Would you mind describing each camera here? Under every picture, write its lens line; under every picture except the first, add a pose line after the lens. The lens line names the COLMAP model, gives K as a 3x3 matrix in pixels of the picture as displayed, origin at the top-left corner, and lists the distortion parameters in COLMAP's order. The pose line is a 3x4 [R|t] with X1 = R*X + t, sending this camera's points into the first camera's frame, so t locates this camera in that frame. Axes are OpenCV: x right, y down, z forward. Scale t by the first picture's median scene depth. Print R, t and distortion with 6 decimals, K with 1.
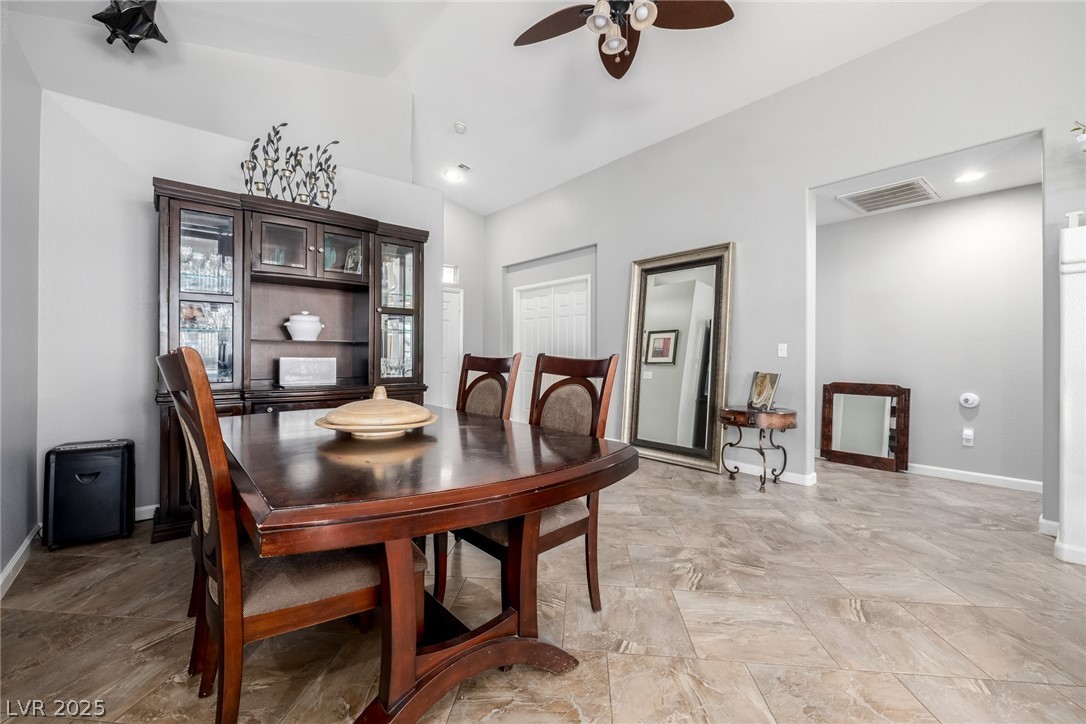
lens RADIAL K [[456.1, 0, 535.6], [0, 456.1, 353.7], [0, 0, 1]] dist [0.001003, -0.000399]
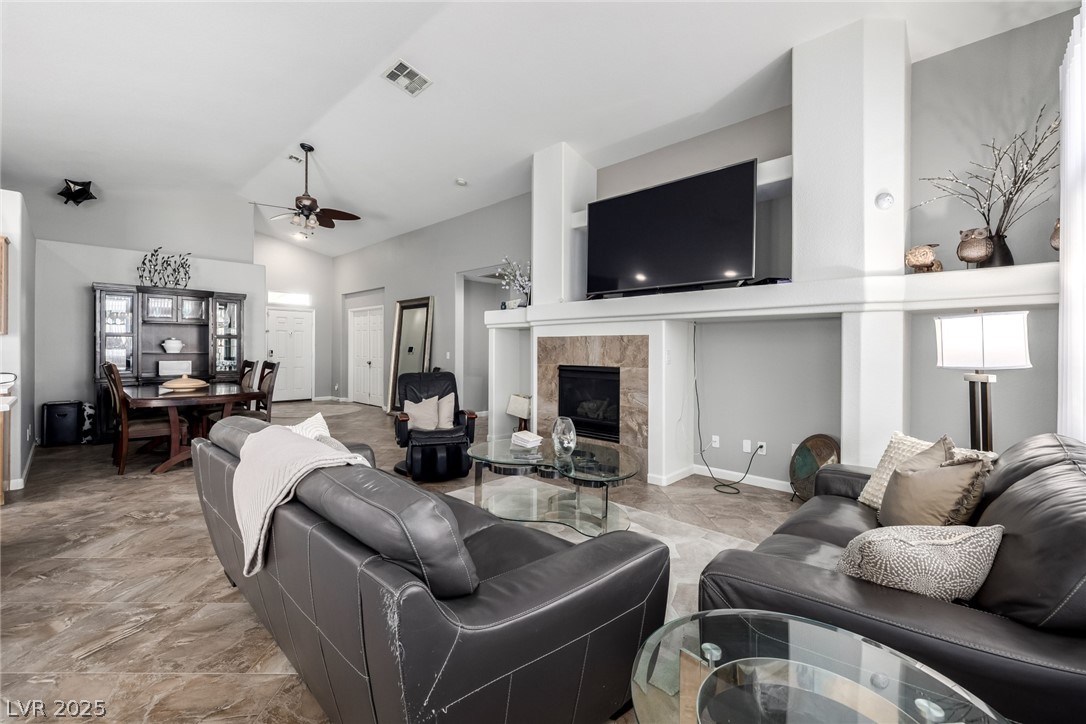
lens RADIAL K [[453.3, 0, 532.2], [0, 453.3, 349.4], [0, 0, 1]] dist [-0.000947, -0.000592]
pose [[0.993990, -0.000330, 0.109467, 0.831167], [-0.000454, 0.999974, 0.007137, -0.057214], [-0.109466, -0.007144, 0.993965, -1.131679]]
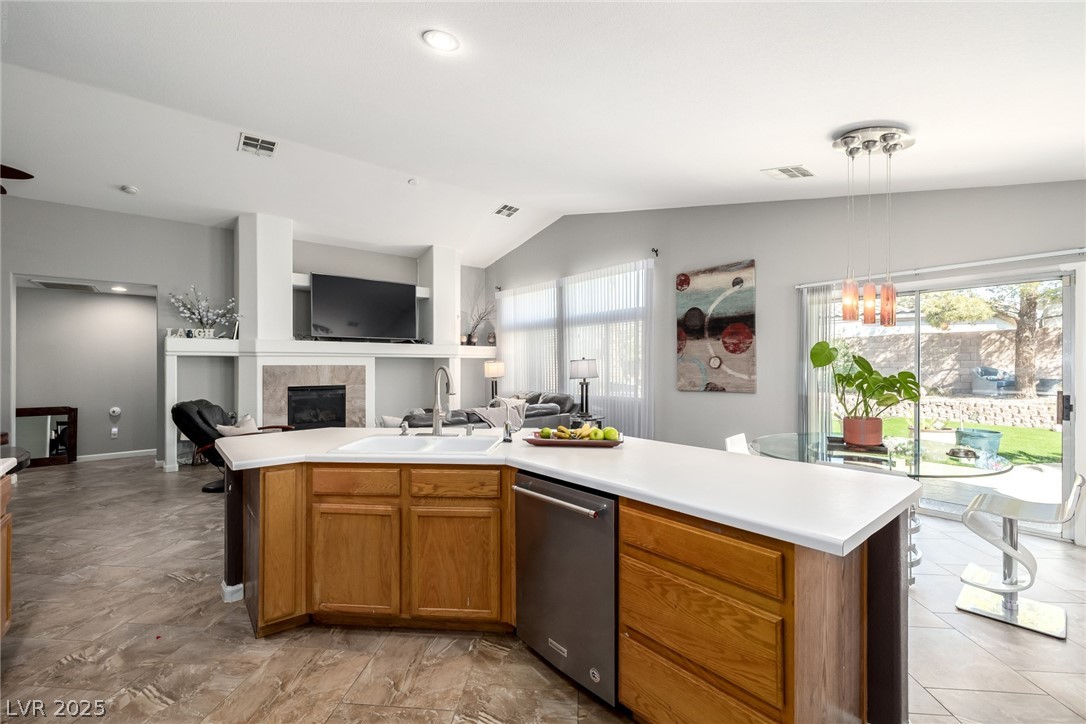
lens RADIAL K [[463.8, 0, 535.4], [0, 463.8, 364.3], [0, 0, 1]] dist [-0.000345, 0.000402]
pose [[0.002824, -0.002155, 0.999994, -0.973818], [-0.001109, 0.999997, 0.002158, -0.099847], [-0.999995, -0.001115, 0.002822, -0.724329]]
